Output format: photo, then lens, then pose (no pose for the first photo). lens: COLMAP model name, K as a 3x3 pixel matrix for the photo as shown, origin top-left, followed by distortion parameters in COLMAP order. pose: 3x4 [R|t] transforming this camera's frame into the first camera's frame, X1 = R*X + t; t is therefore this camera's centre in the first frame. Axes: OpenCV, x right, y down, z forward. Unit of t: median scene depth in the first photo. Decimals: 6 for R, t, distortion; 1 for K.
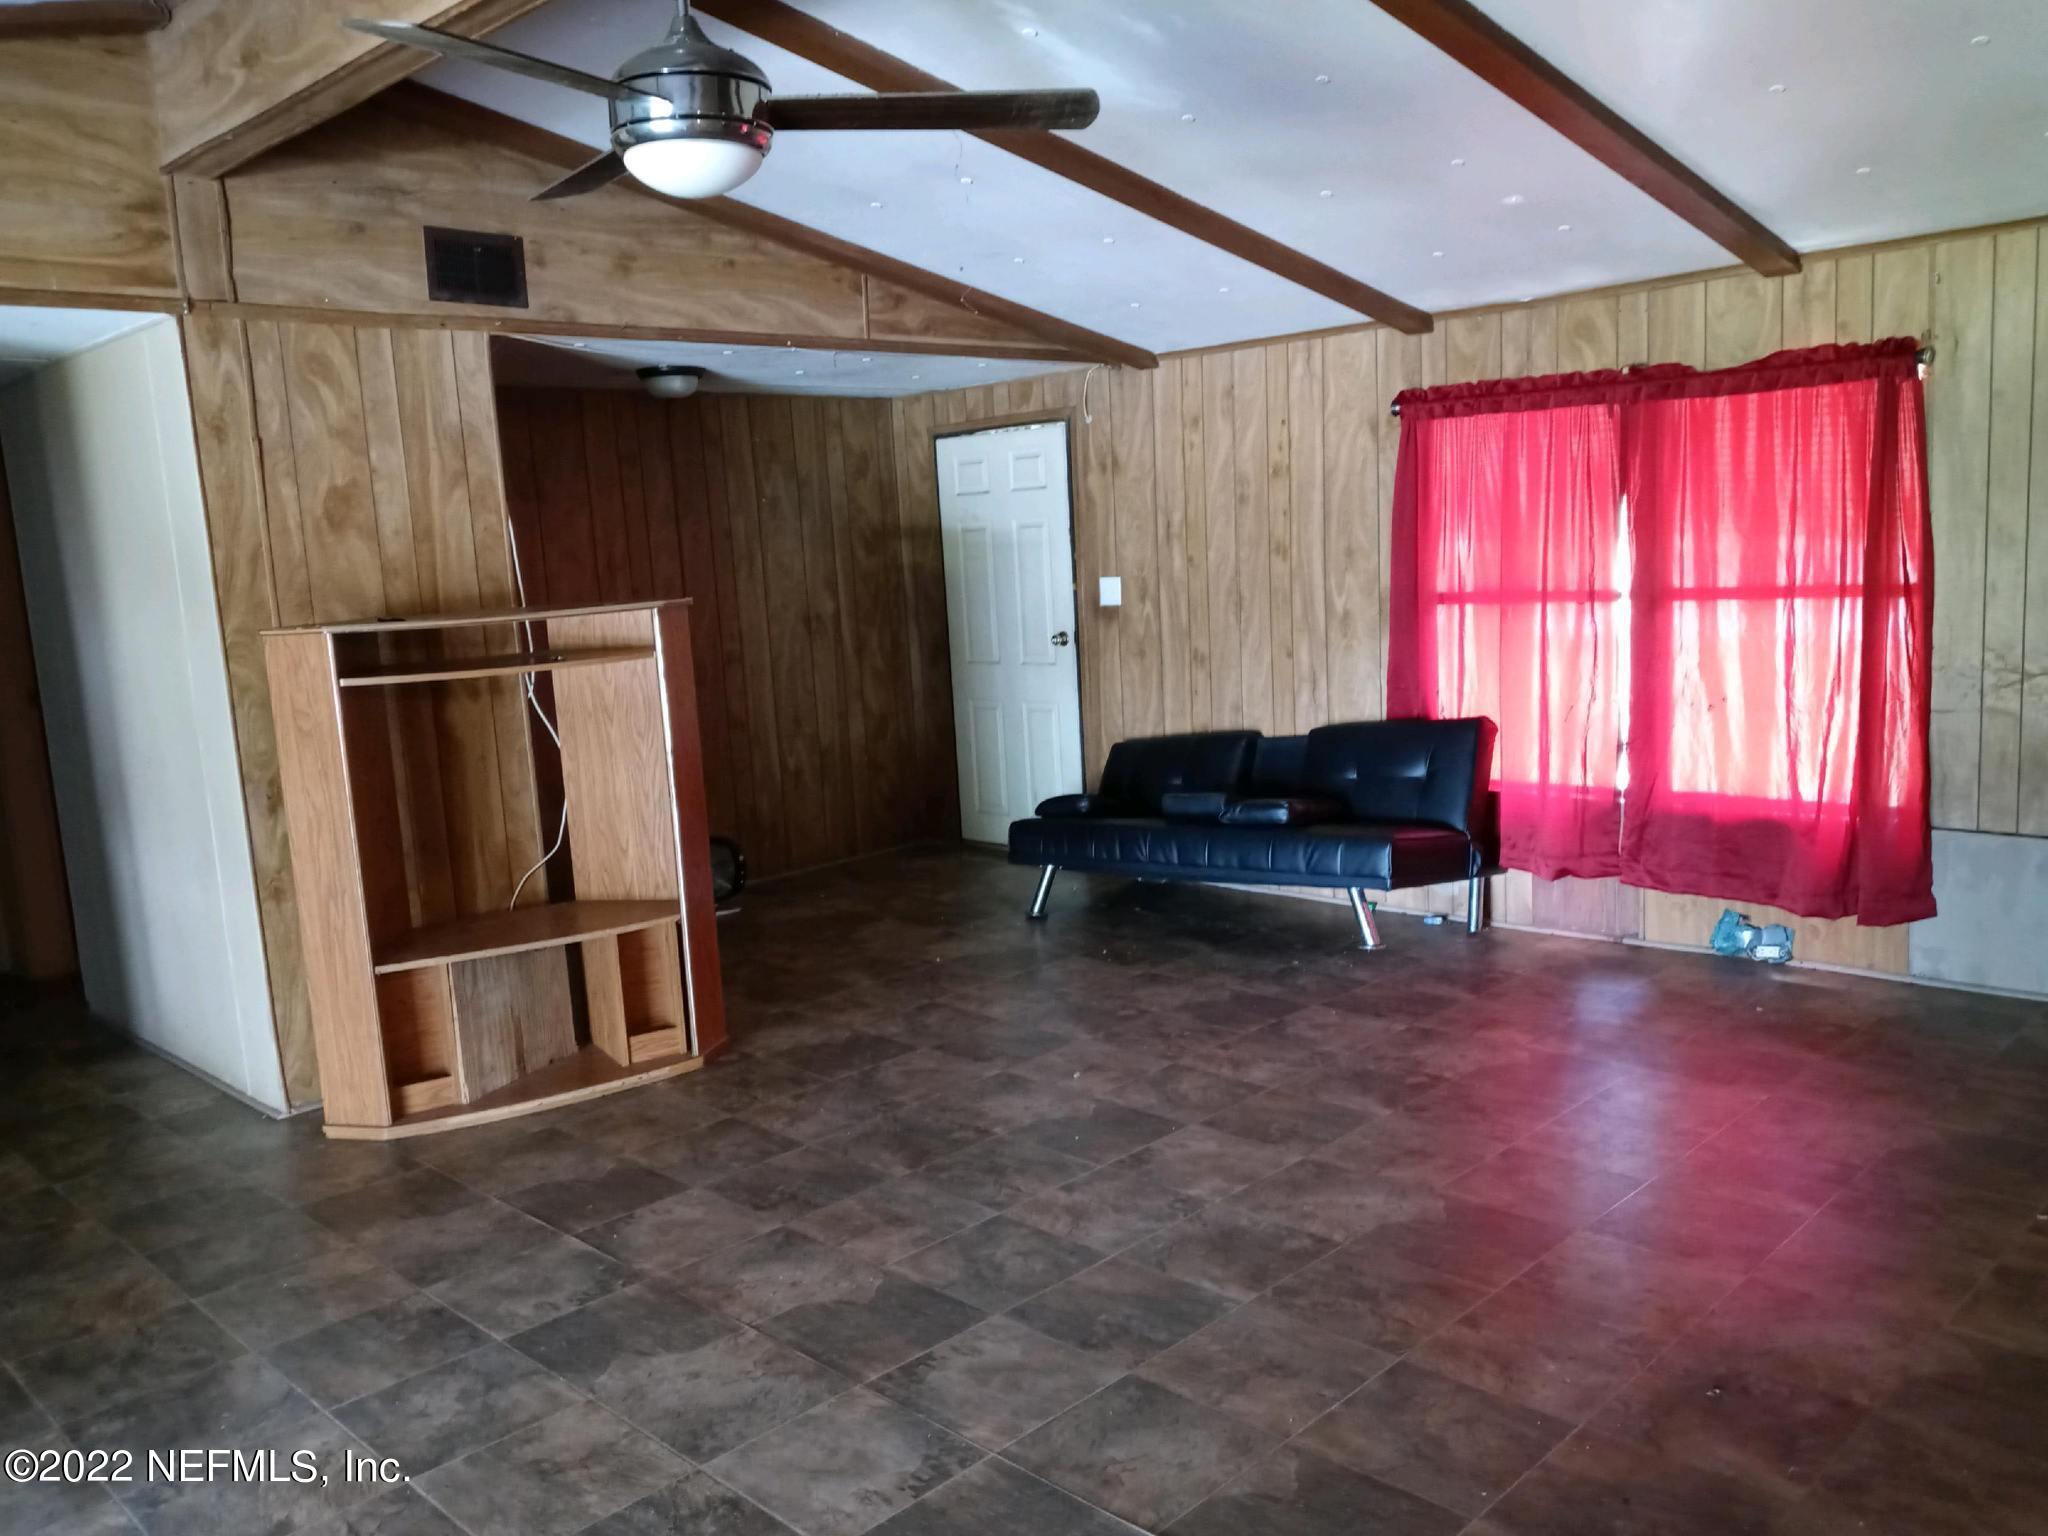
lens RADIAL K [[1629.2, 0, 1031.5], [0, 1629.2, 781.0], [0, 0, 1]] dist [-0.009755, -0.004639]
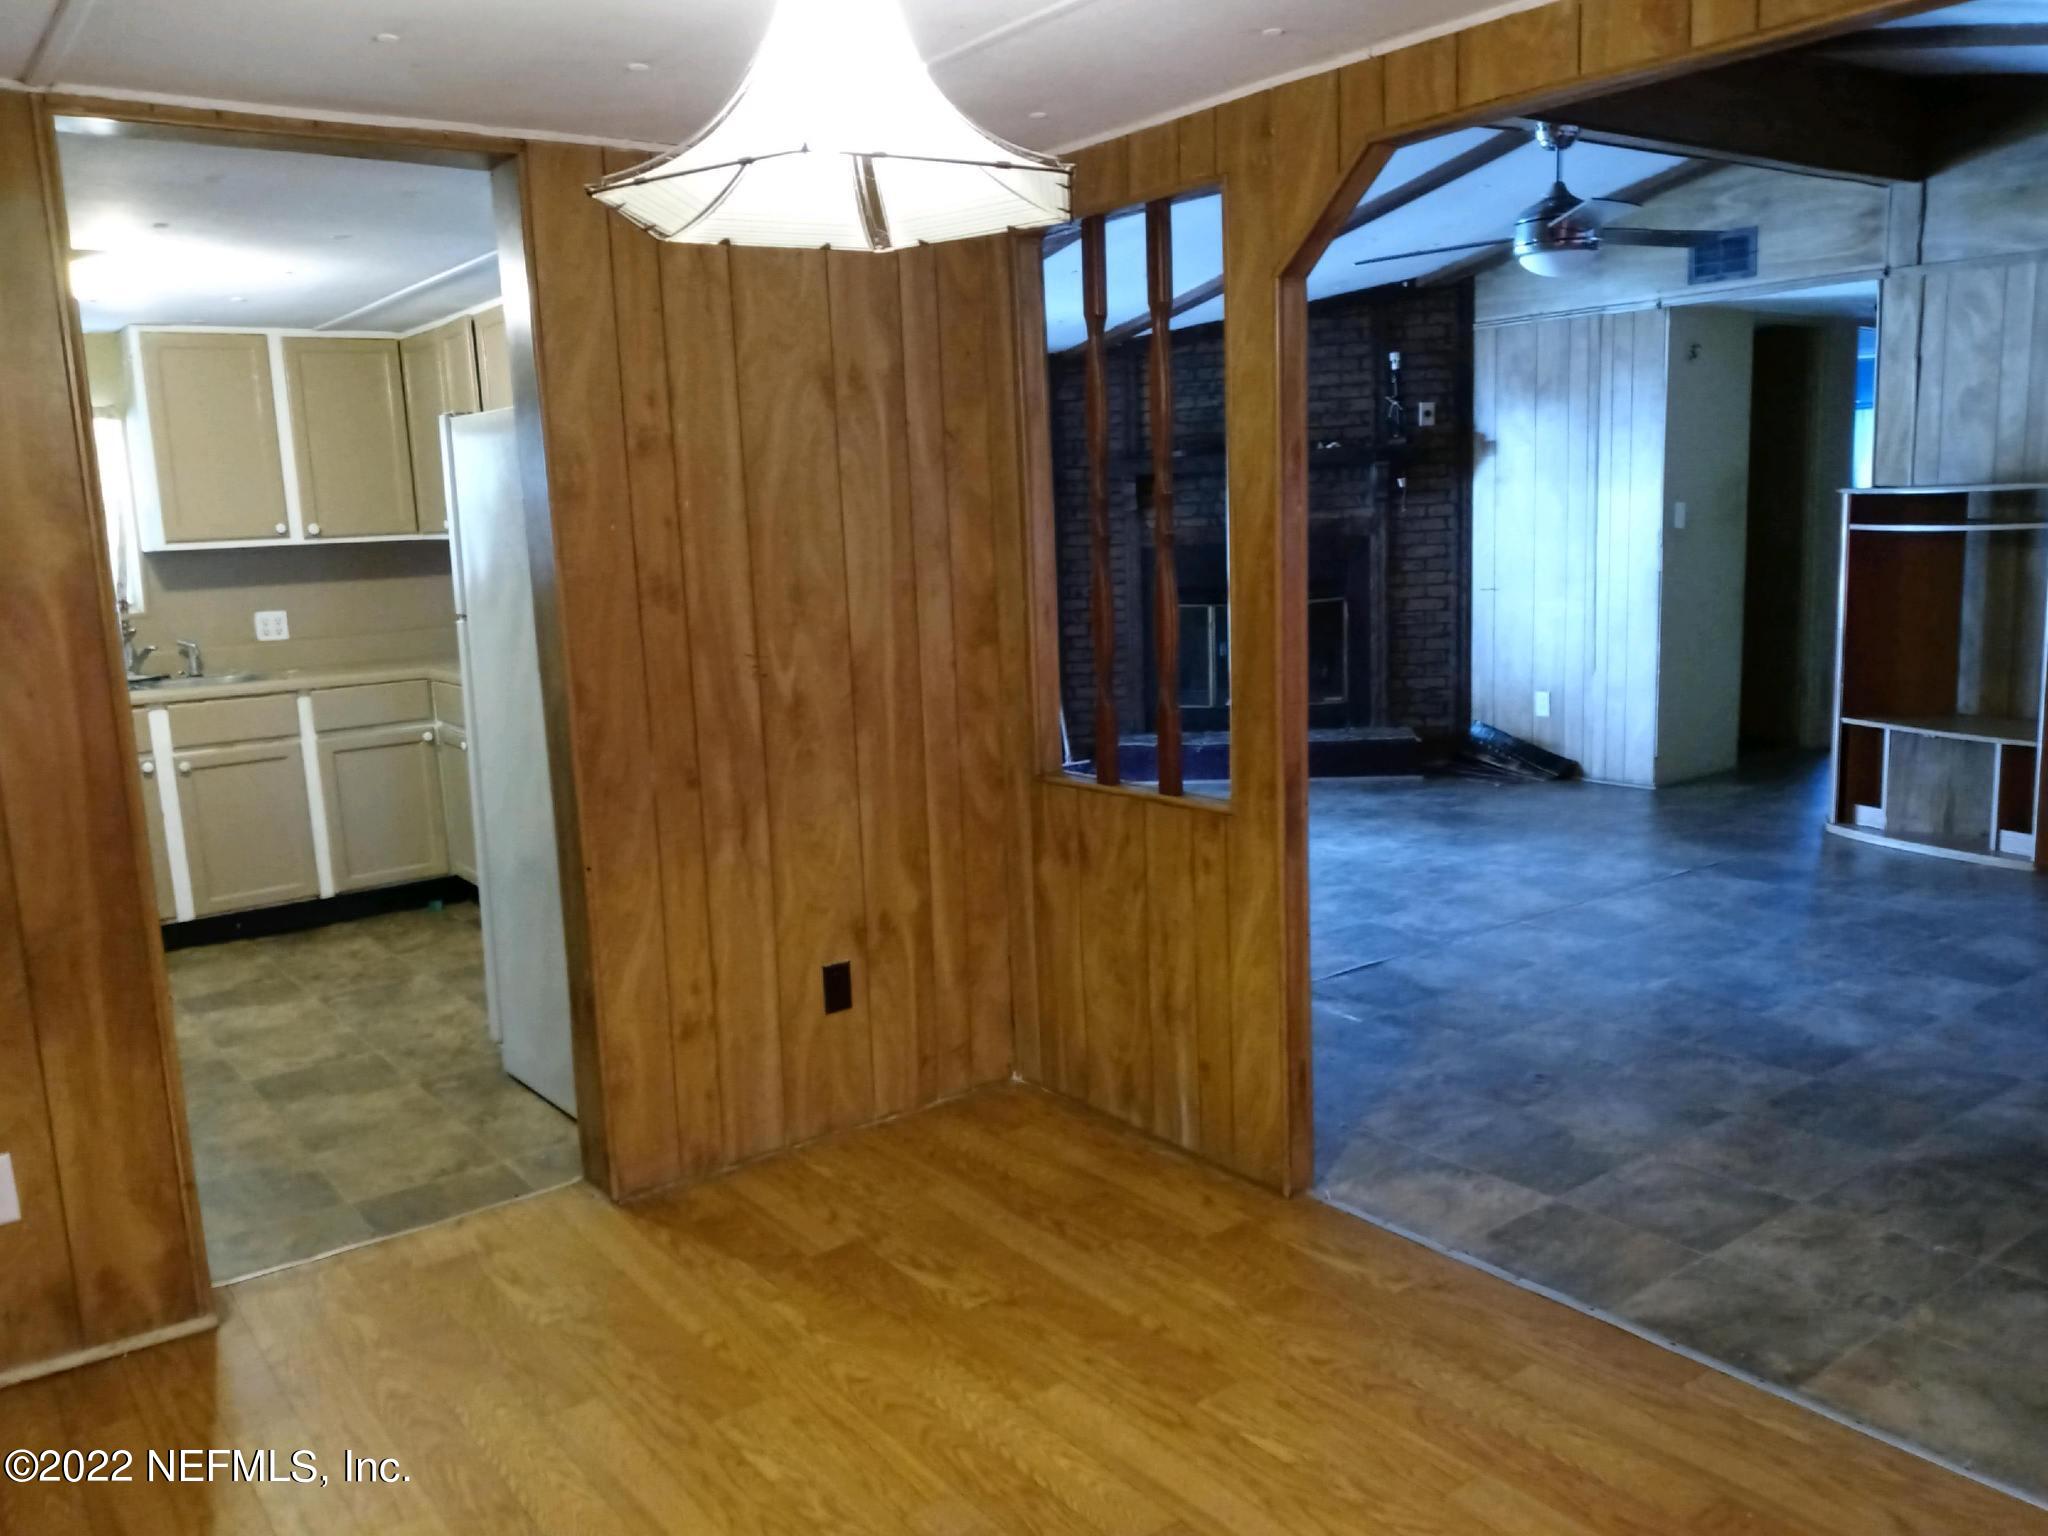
lens RADIAL K [[1629.2, 0, 1031.5], [0, 1629.2, 781.0], [0, 0, 1]] dist [-0.009755, -0.004639]
pose [[-0.140406, 0.227486, -0.963606, 1.163699], [-0.093561, 0.965843, 0.241647, -0.122780], [0.985664, 0.124084, -0.114326, 0.434210]]
